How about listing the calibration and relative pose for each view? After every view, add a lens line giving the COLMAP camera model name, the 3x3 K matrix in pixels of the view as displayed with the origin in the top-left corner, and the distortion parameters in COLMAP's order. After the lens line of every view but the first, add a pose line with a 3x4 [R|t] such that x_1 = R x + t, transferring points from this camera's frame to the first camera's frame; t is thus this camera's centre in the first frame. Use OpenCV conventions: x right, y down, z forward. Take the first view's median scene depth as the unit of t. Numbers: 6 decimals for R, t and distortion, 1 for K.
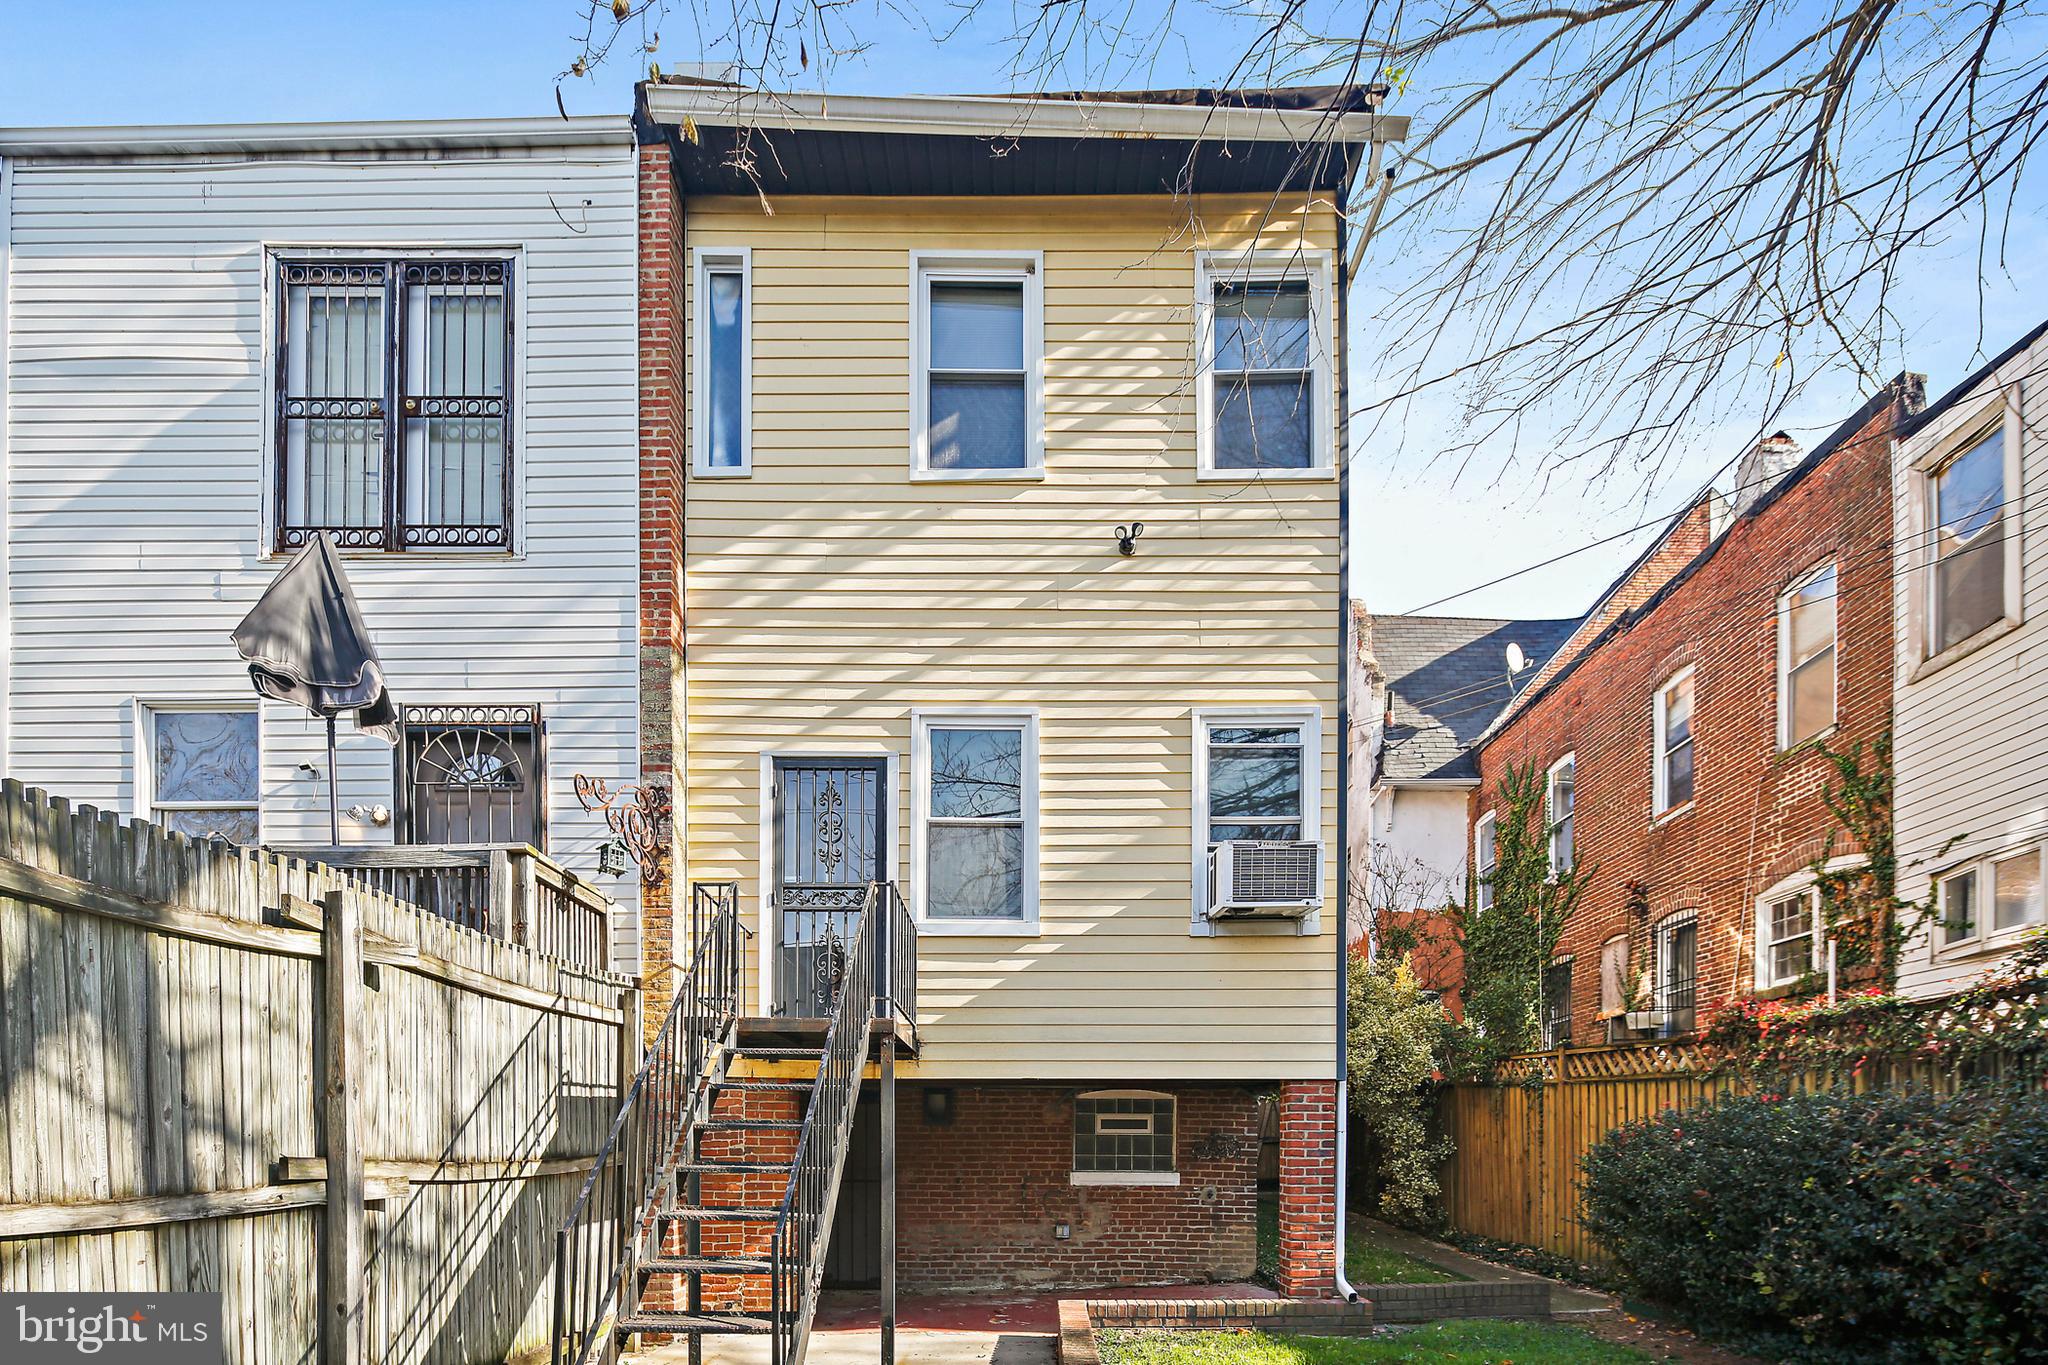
lens RADIAL K [[1011.8, 0, 1025.6], [0, 1011.8, 693.6], [0, 0, 1]] dist [-0.000987, -0.002341]
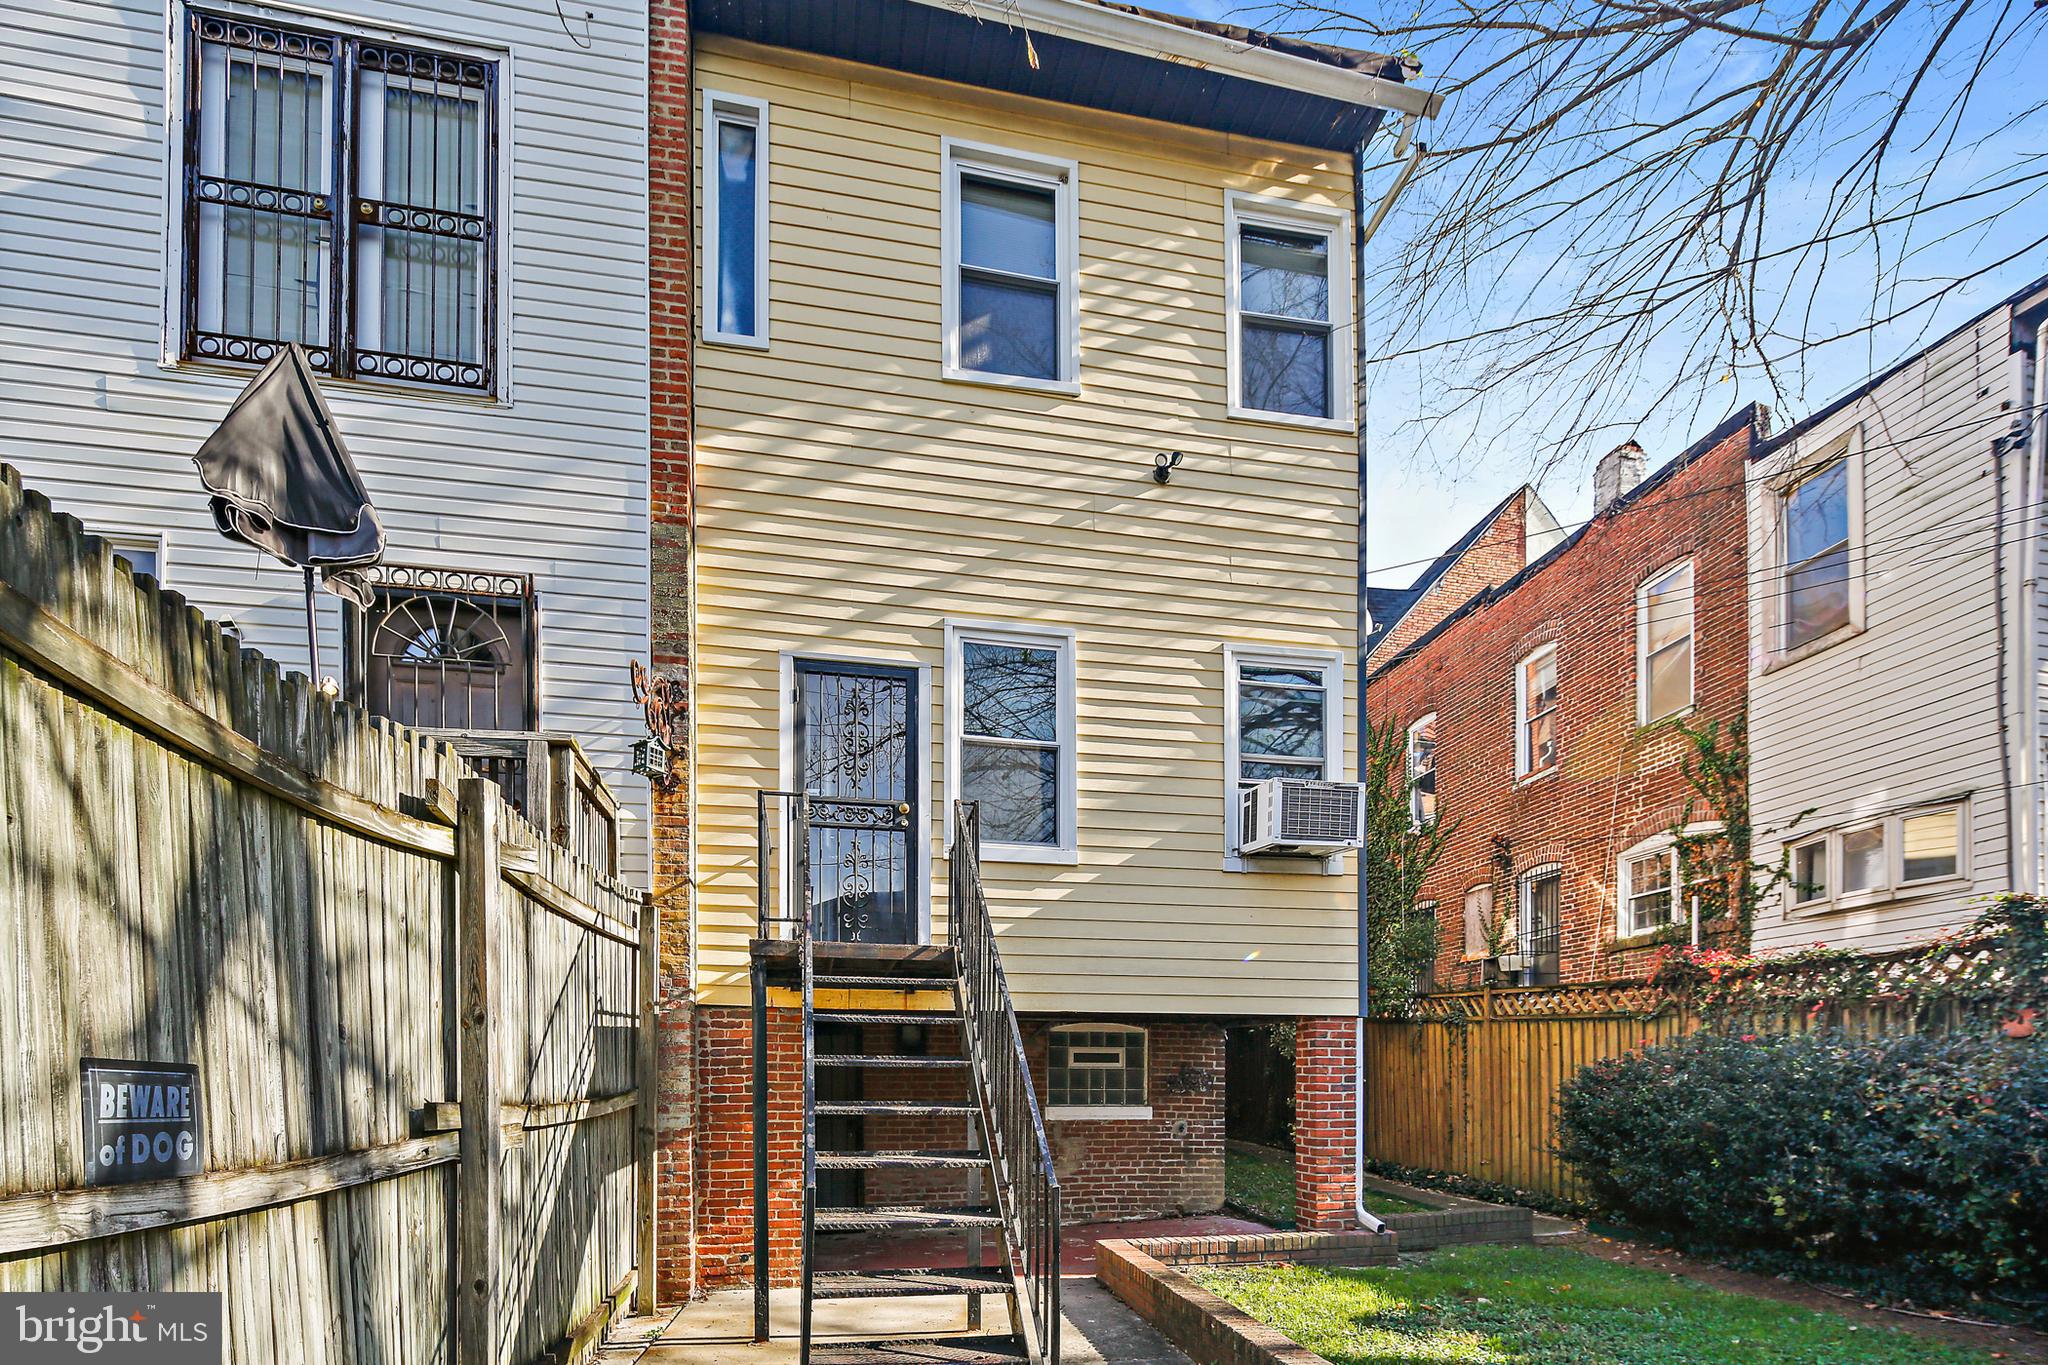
lens RADIAL K [[1018.1, 0, 1038.7], [0, 1018.1, 629.2], [0, 0, 1]] dist [-0.004565, -0.000195]
pose [[0.976125, 0.087015, 0.199018, -0.204646], [-0.088453, 0.996079, -0.001671, 0.017471], [-0.198383, -0.015973, 0.979994, 0.049973]]
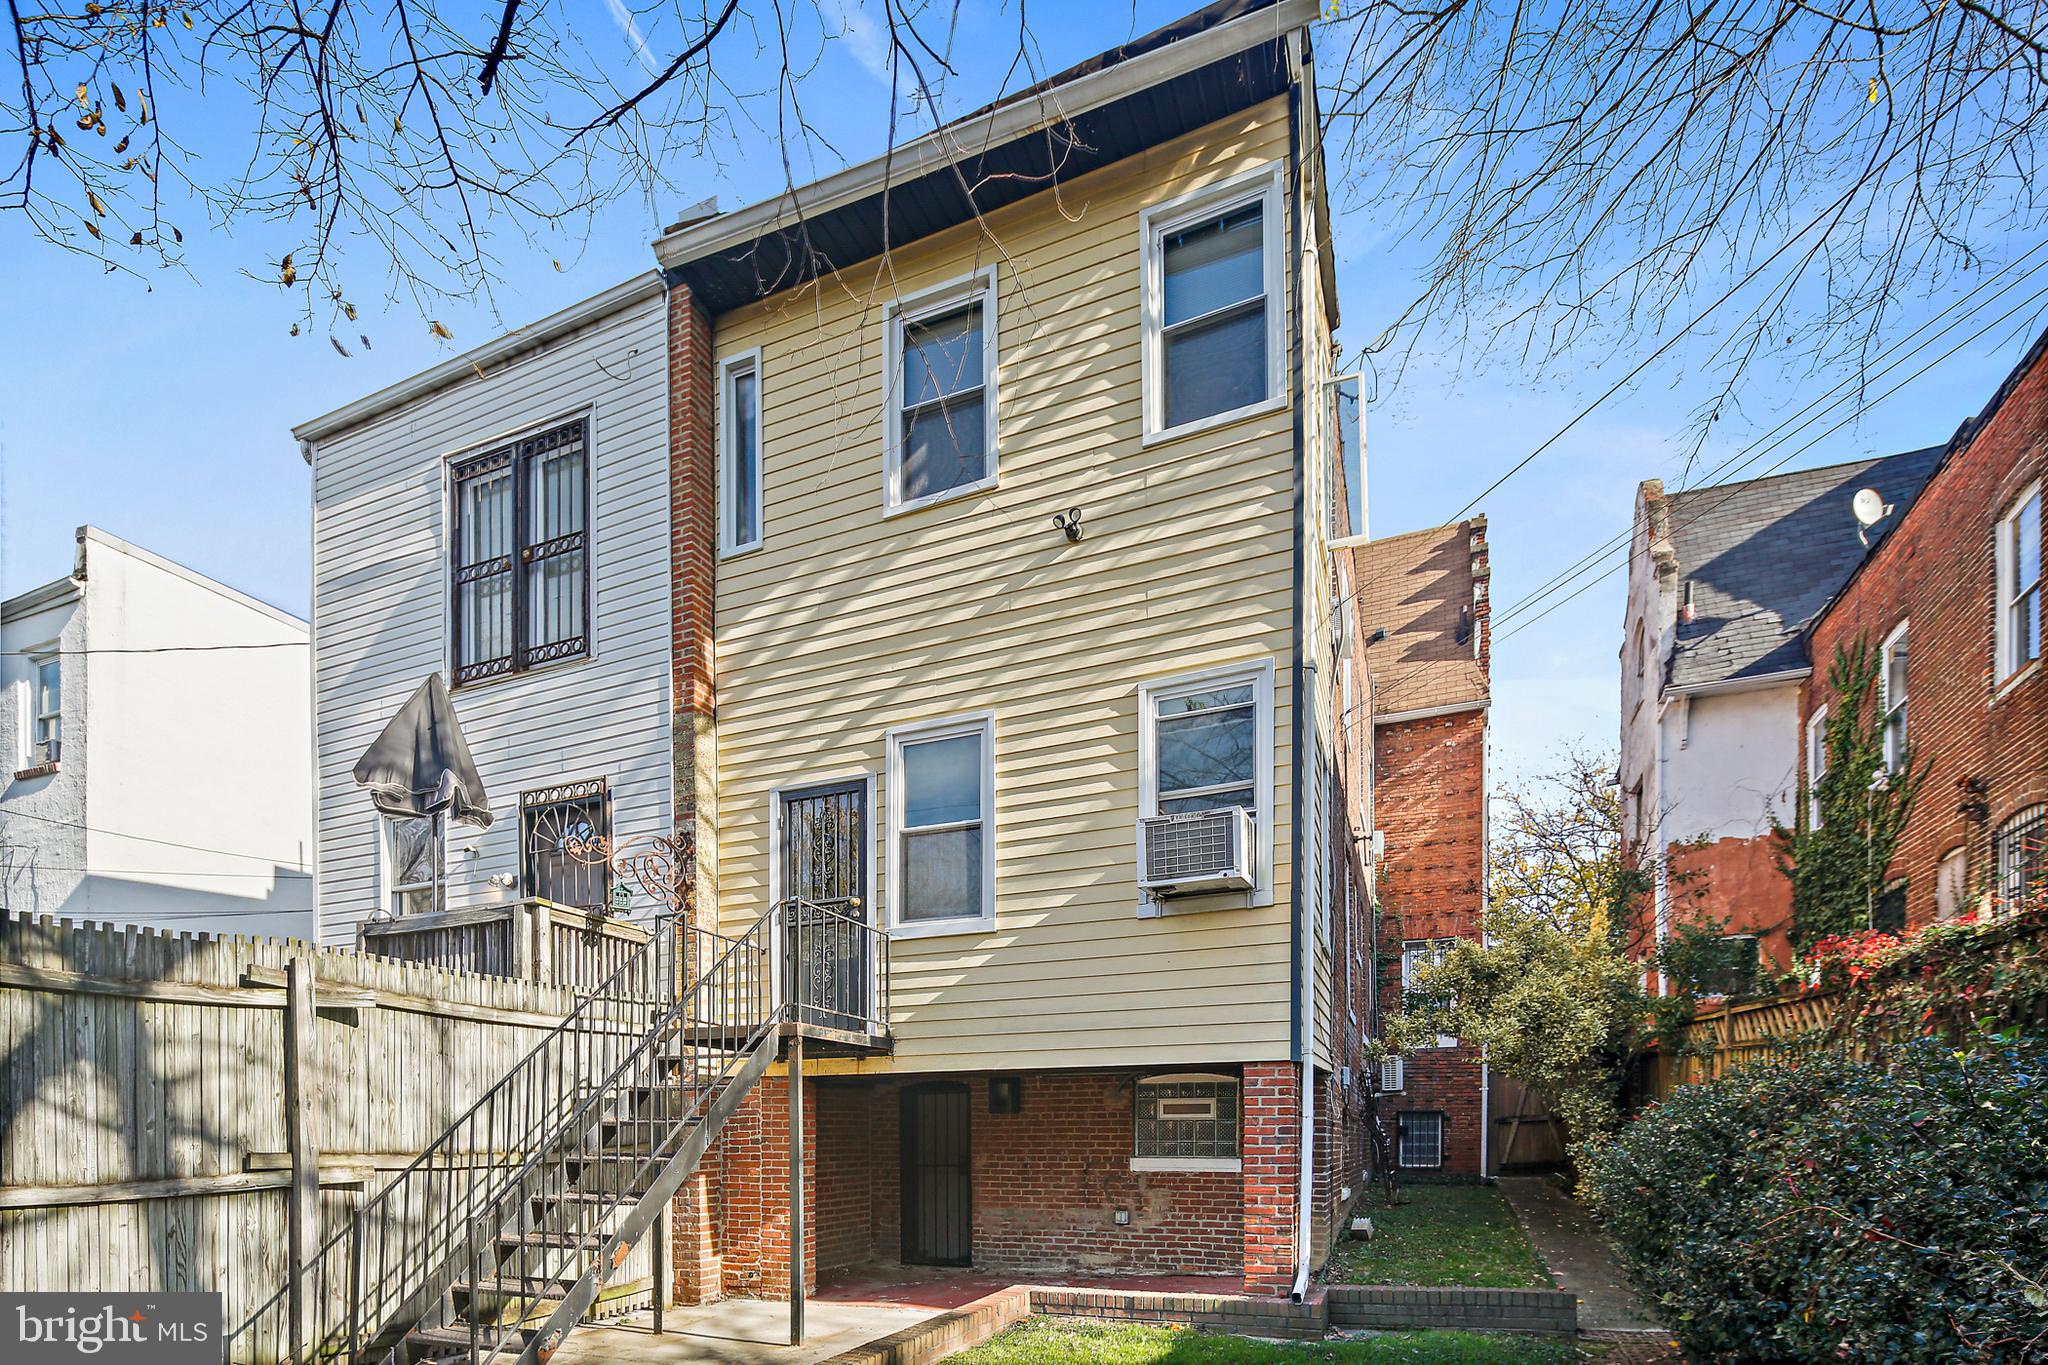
lens RADIAL K [[989.8, 0, 997.8], [0, 989.8, 680.2], [0, 0, 1]] dist [-0.001125, -0.000817]
pose [[0.912321, -0.175996, -0.369725, 0.379045], [0.175575, 0.983841, -0.035084, 0.019314], [0.369925, -0.032907, 0.928479, 0.058188]]
